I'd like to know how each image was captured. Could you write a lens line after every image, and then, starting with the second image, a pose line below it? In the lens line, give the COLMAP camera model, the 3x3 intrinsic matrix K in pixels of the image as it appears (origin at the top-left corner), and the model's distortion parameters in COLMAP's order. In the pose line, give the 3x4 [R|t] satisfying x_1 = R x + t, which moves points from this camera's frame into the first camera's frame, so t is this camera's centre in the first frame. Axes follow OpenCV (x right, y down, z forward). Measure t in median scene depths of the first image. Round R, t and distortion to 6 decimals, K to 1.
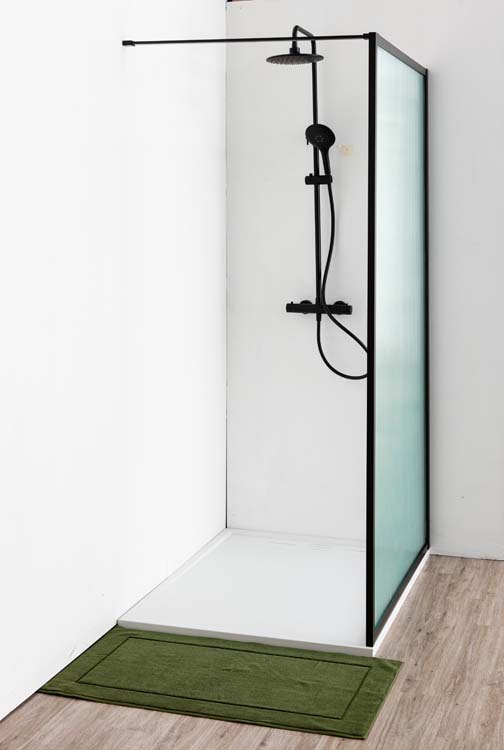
lens RADIAL K [[1202.8, 0, 252.0], [0, 1202.8, 375.0], [0, 0, 1]] dist [1.638521, 0.008126]
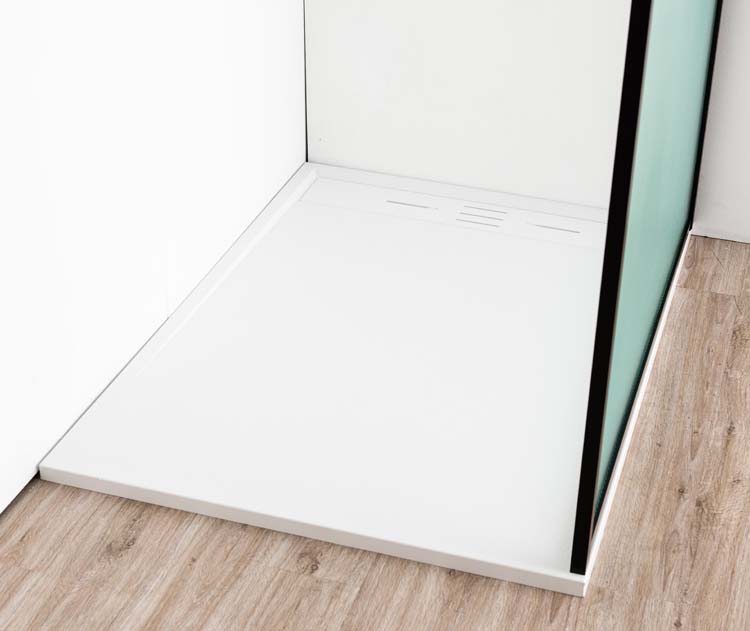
lens RADIAL K [[1394.5, 0, 375.0], [0, 1394.5, 315.5], [0, 0, 1]] dist [0.142057, 0.050186]
pose [[0.999699, 0.017967, -0.016678, 0.024259], [-0.010167, 0.922926, 0.384844, -0.056204], [0.022307, -0.384559, 0.922831, 0.539525]]
